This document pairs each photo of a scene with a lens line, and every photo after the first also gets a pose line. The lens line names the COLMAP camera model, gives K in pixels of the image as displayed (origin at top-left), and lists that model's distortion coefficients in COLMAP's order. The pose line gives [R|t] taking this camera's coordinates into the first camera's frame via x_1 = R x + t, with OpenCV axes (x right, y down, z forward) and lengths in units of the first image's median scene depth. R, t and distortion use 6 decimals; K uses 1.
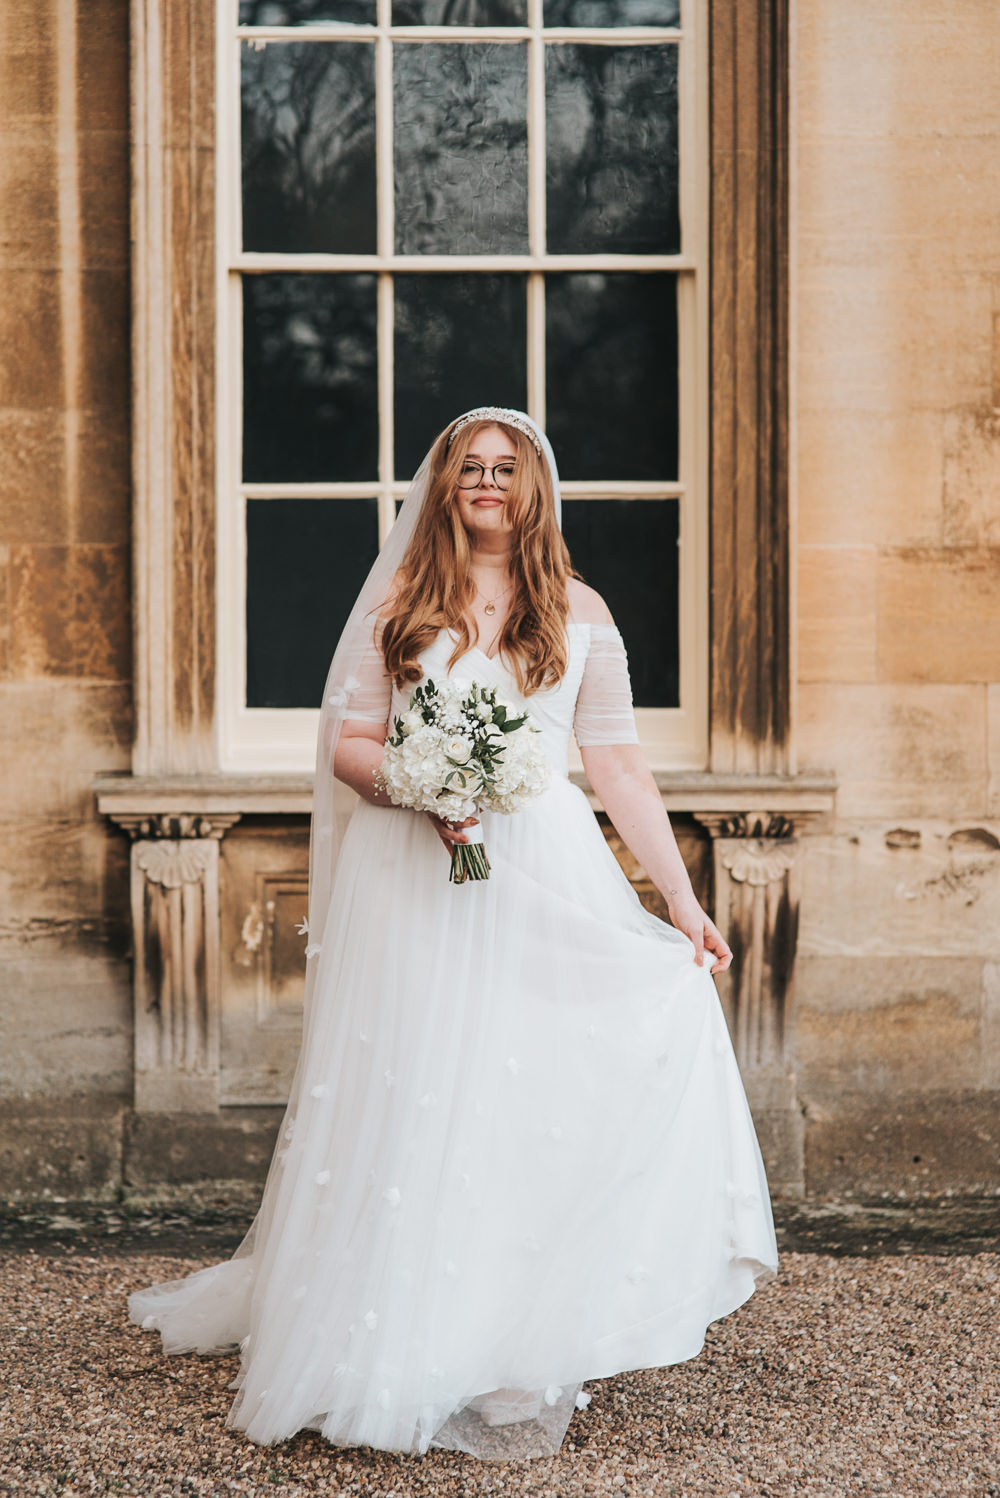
lens RADIAL K [[3694.9, 0, 509.5], [0, 3694.9, 752.7], [0, 0, 1]] dist [-0.099375, 0.000000]
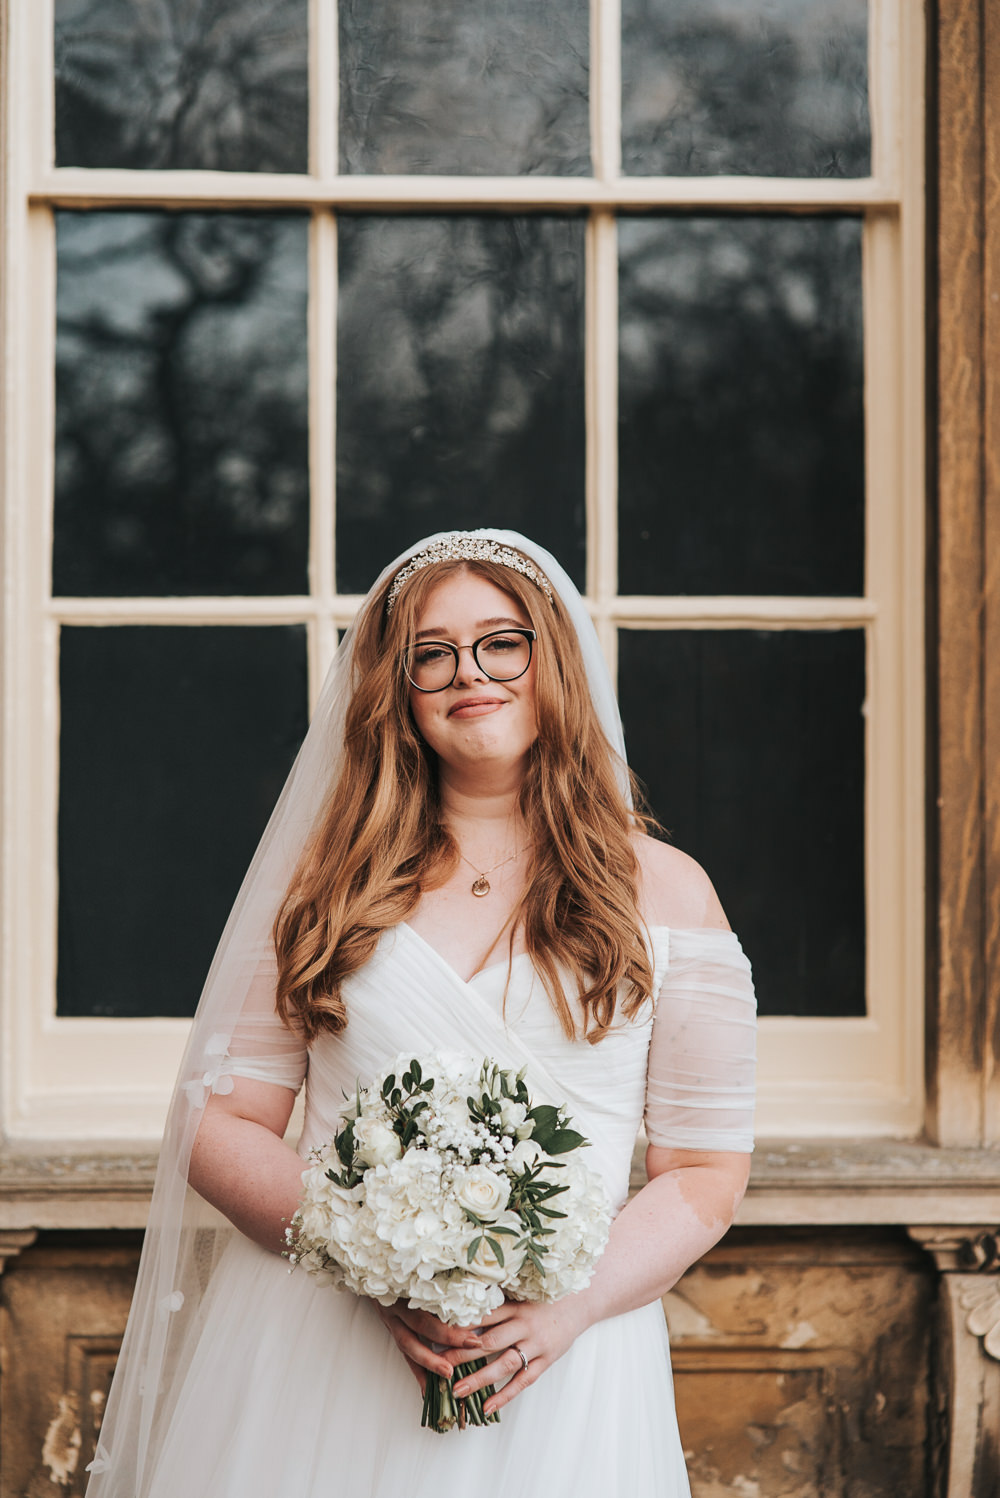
lens RADIAL K [[3694.9, 0, 509.5], [0, 3694.9, 747.8], [0, 0, 1]] dist [-0.099375, 0.000000]
pose [[0.999813, 0.004125, 0.018882, -0.016511], [-0.003085, 0.998494, -0.054780, -0.022356], [-0.019079, 0.054712, 0.998320, 0.474160]]
